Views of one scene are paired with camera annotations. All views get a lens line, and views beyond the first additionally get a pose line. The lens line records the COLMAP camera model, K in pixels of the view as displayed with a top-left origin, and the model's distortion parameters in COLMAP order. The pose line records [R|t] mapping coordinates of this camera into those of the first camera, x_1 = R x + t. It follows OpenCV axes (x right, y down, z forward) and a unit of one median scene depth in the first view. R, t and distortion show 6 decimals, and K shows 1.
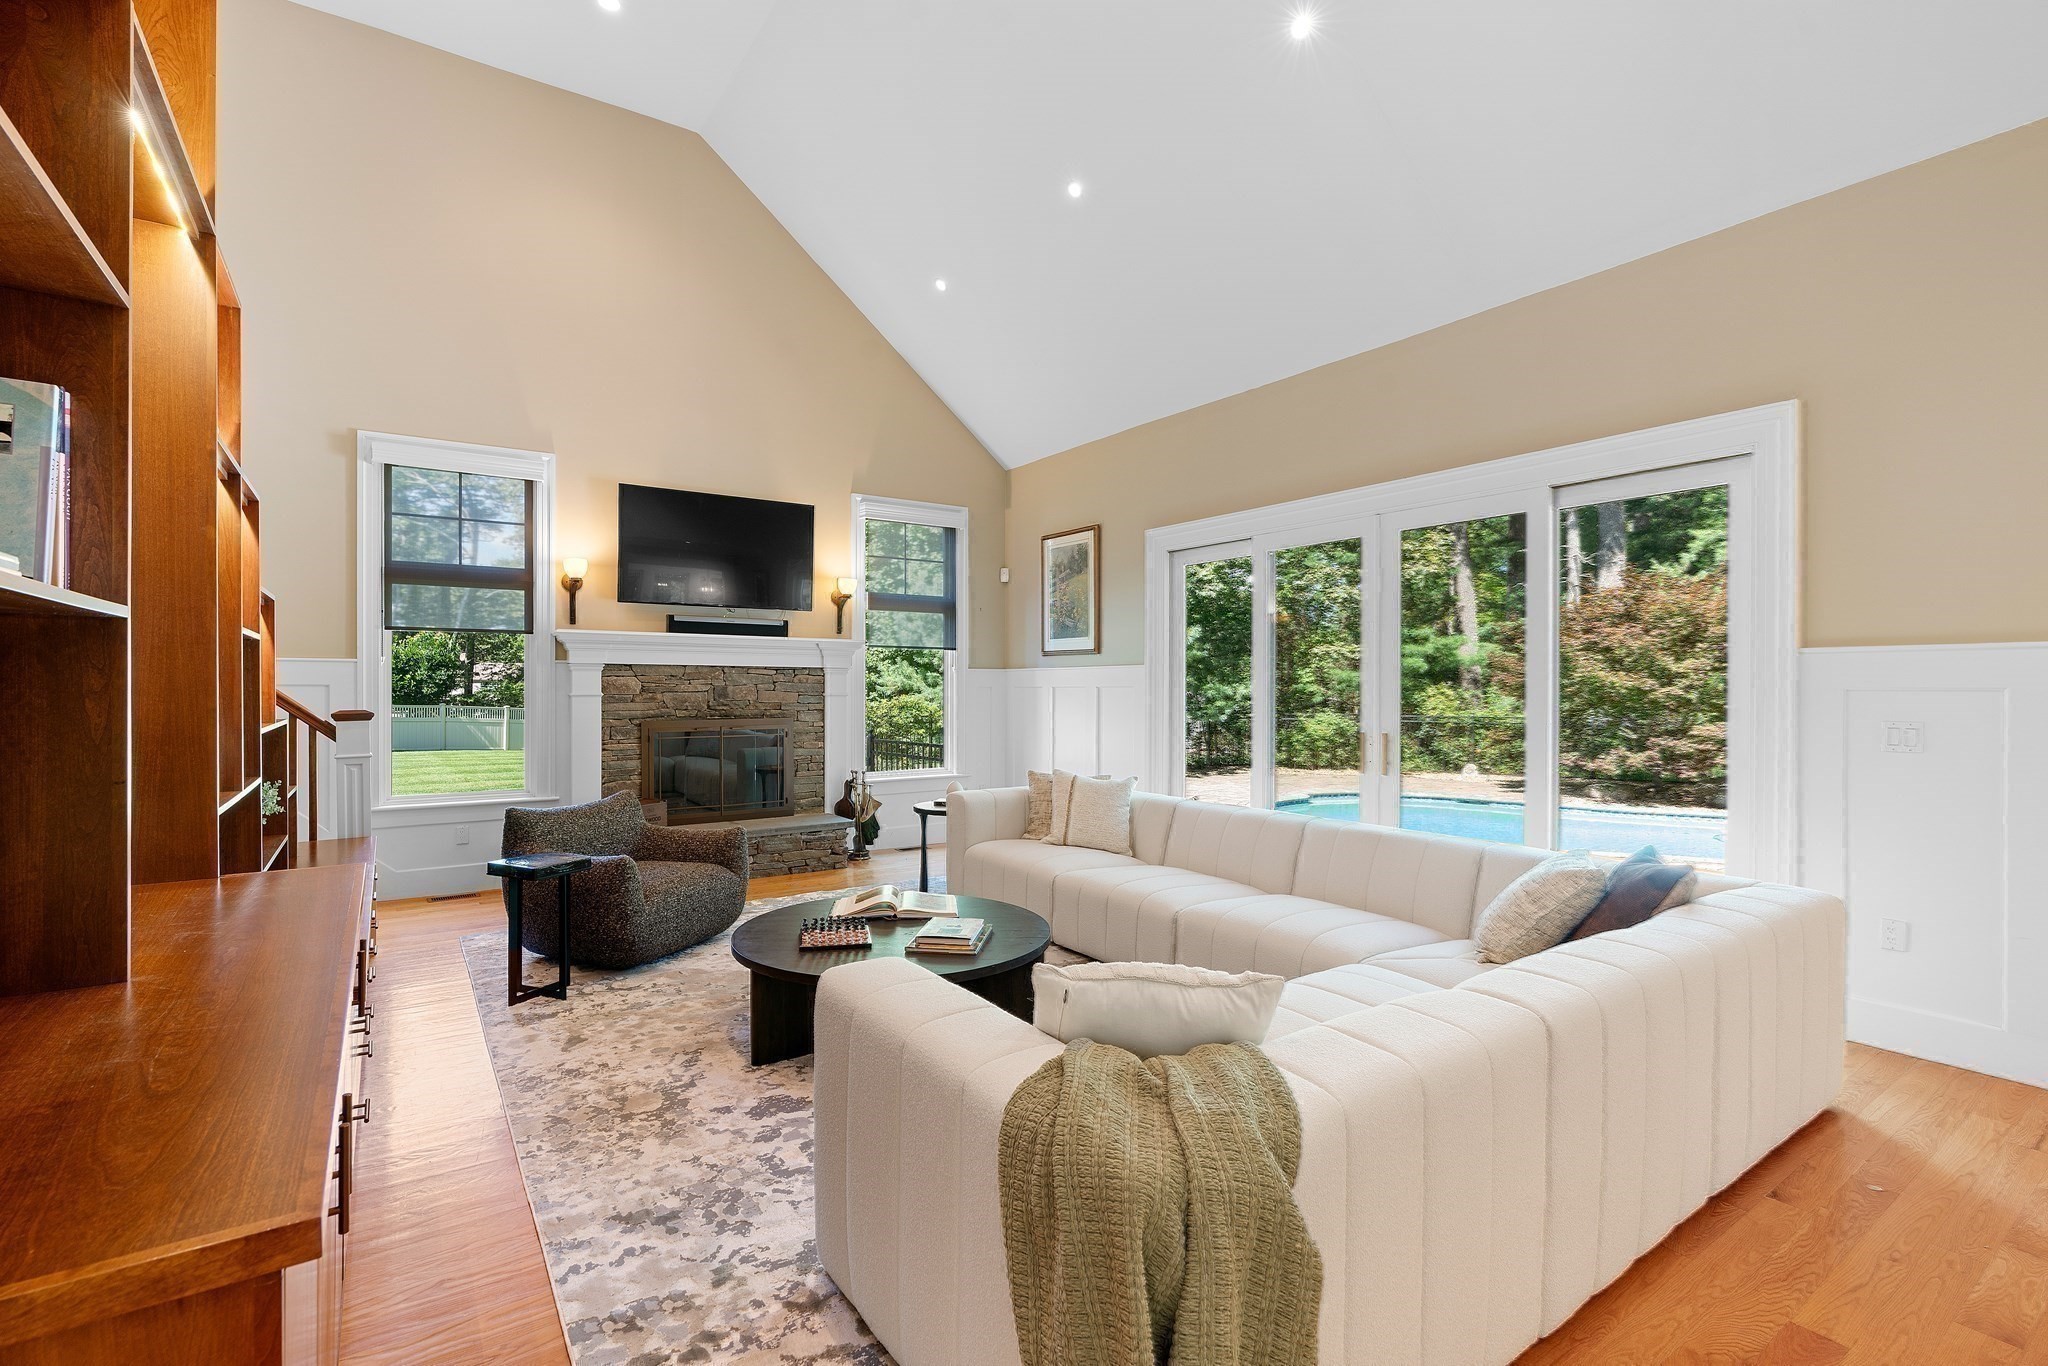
lens RADIAL K [[920.8, 0, 1016.3], [0, 920.8, 687.8], [0, 0, 1]] dist [-0.011922, 0.000848]
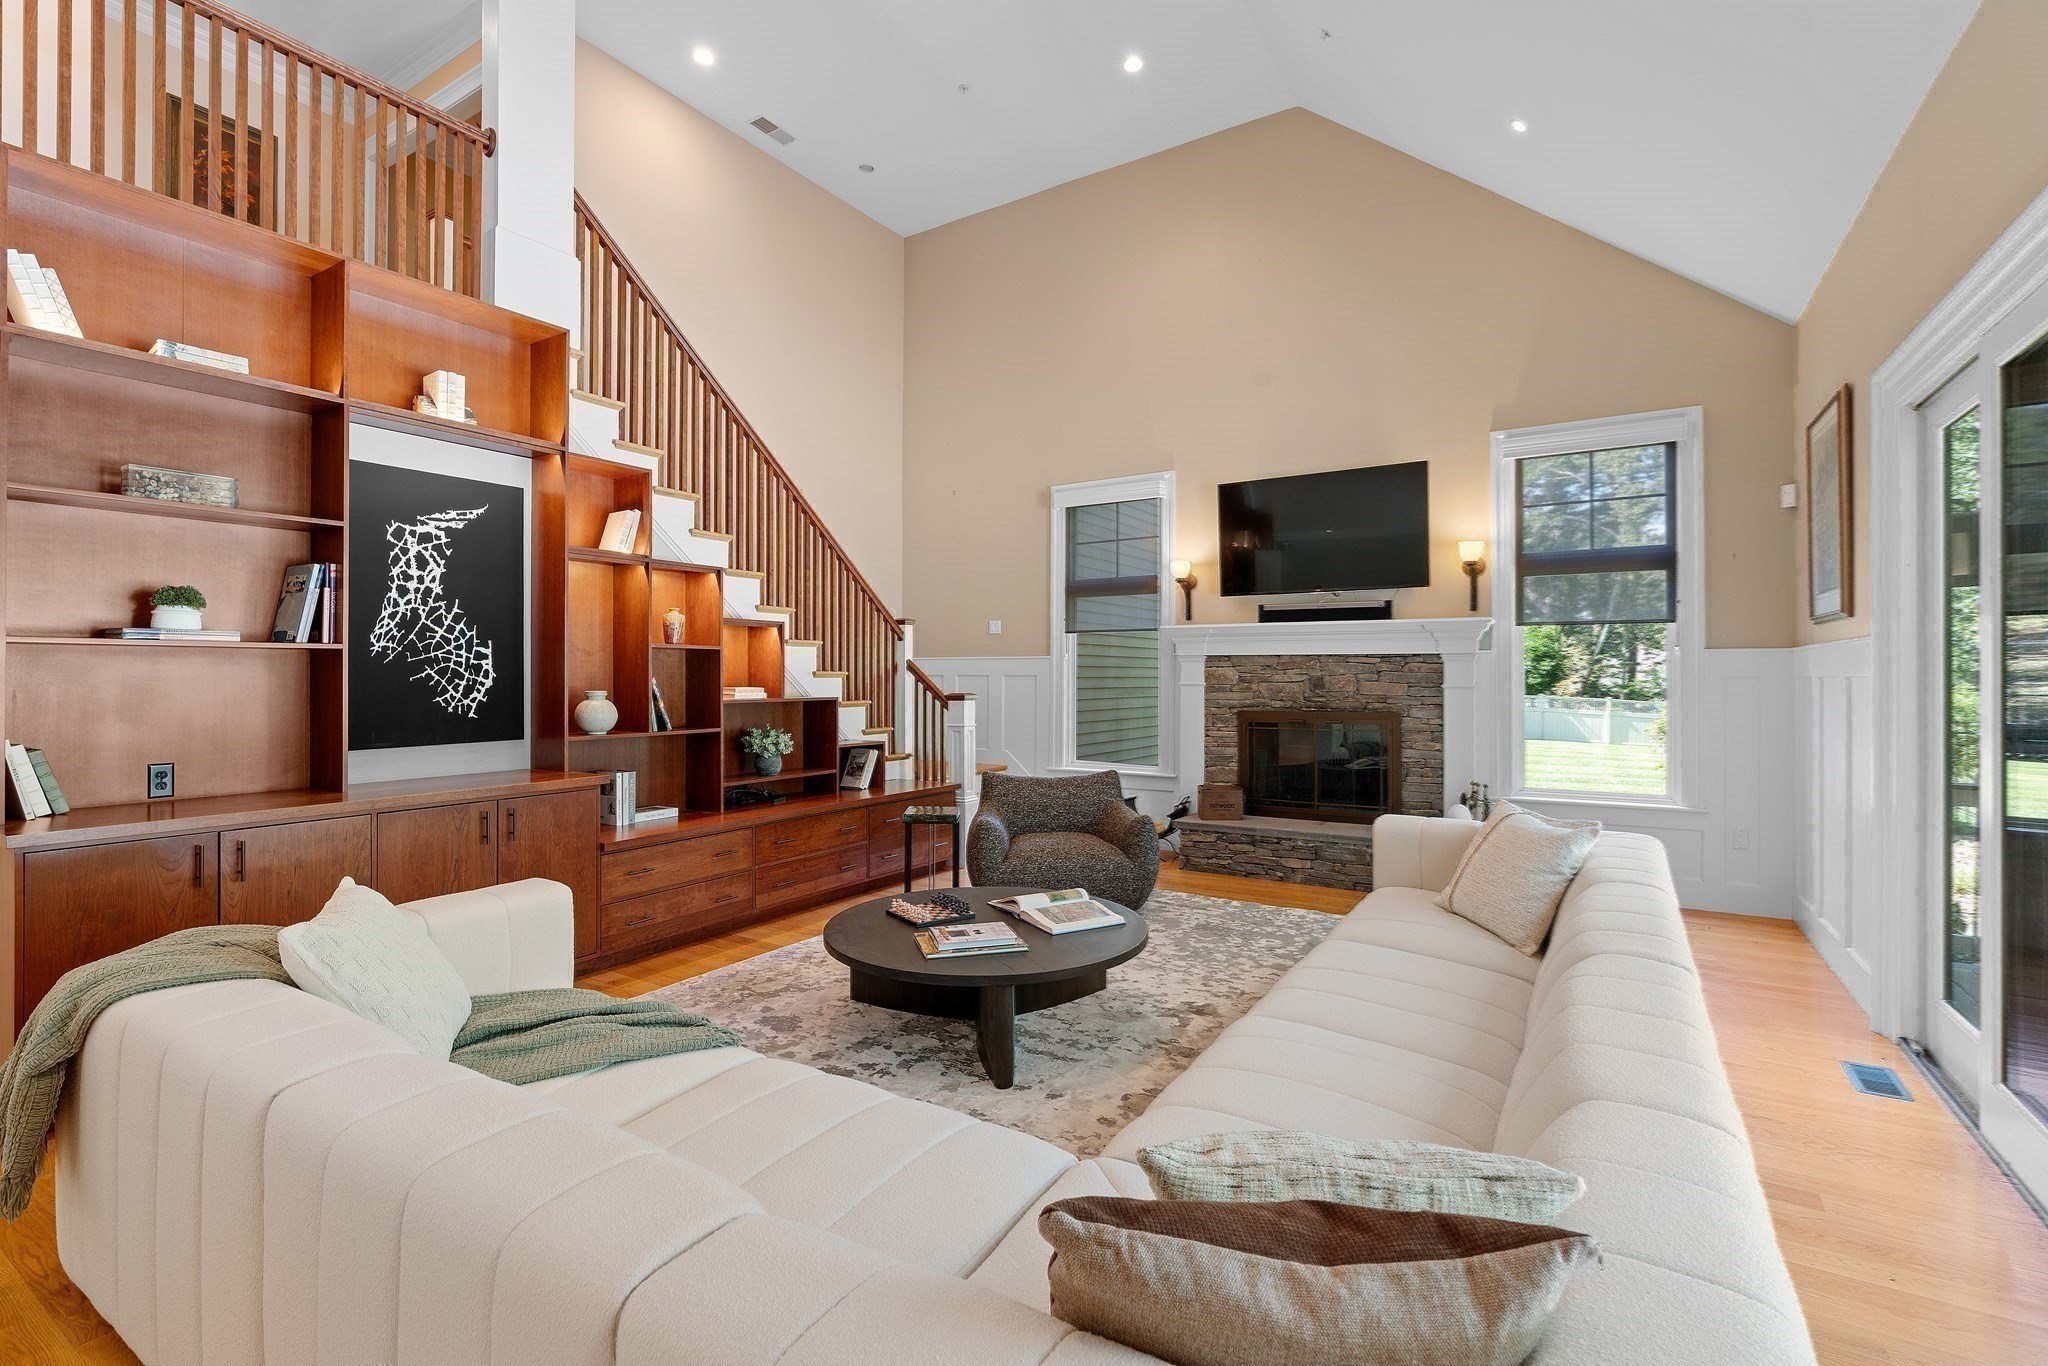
lens RADIAL K [[920.8, 0, 1024.0], [0, 920.8, 672.5], [0, 0, 1]] dist [-0.011922, 0.000848]
pose [[0.398963, -0.004405, -0.916956, 0.436951], [-0.001420, 0.999984, -0.005422, -0.000117], [0.916966, 0.003466, 0.398951, 0.360441]]
